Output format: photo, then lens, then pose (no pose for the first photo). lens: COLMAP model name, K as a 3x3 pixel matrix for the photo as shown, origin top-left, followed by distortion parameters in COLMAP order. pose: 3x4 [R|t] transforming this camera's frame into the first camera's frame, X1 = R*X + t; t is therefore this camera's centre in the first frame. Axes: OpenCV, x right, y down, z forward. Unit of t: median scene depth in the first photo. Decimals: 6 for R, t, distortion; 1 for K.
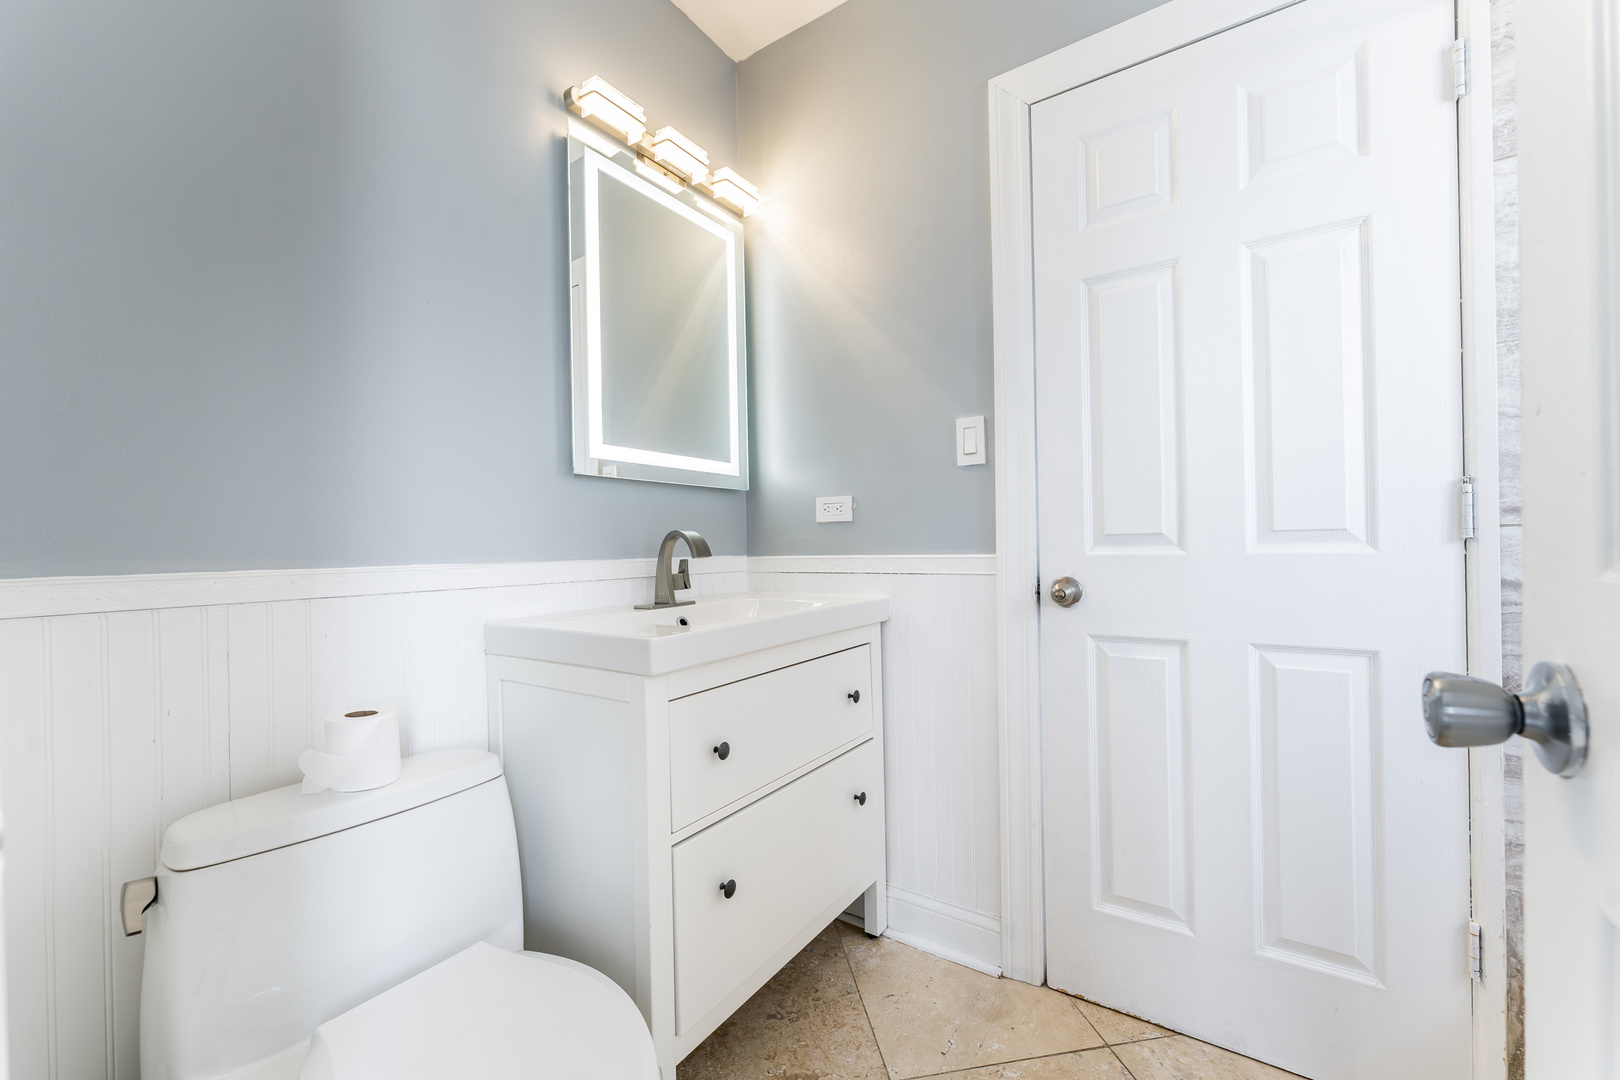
lens RADIAL K [[644.5, 0, 808.5], [0, 644.5, 548.2], [0, 0, 1]] dist [0.001005, 0.000172]
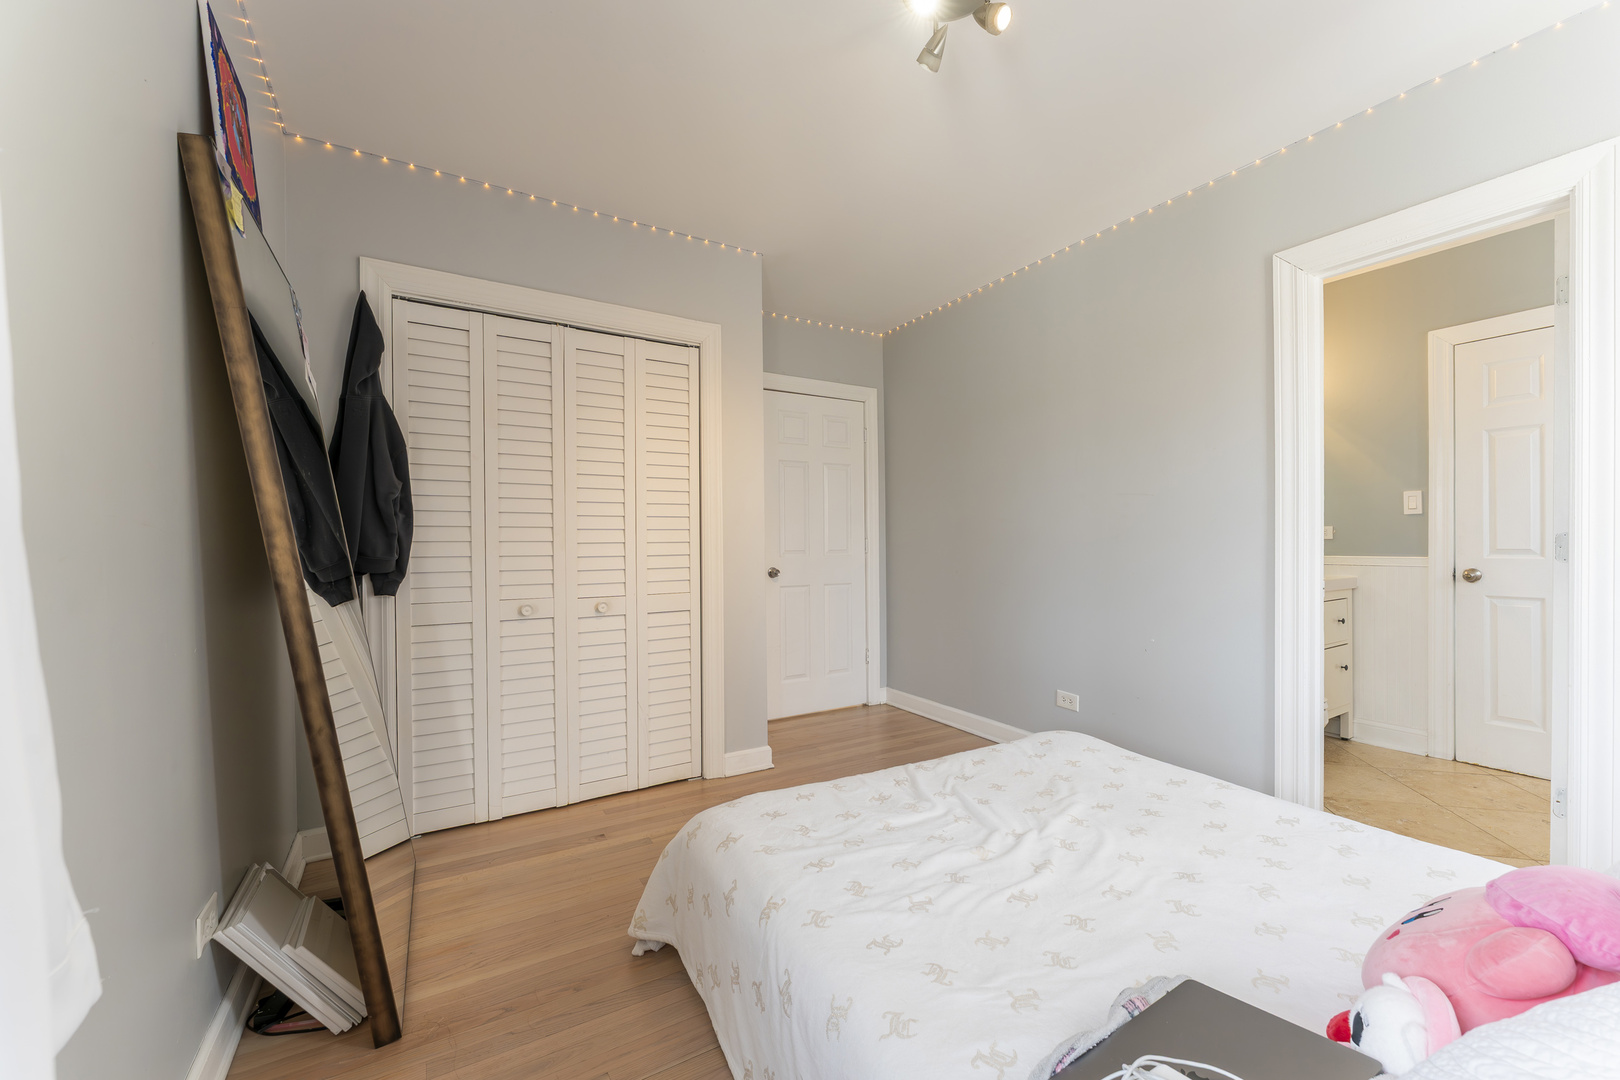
lens RADIAL K [[644.5, 0, 813.5], [0, 644.5, 546.9], [0, 0, 1]] dist [0.001005, 0.000172]
pose [[0.907262, 0.006919, -0.420509, -0.673385], [0.004698, 0.999635, 0.026586, -0.092396], [0.420539, -0.026096, 0.906899, -1.833795]]
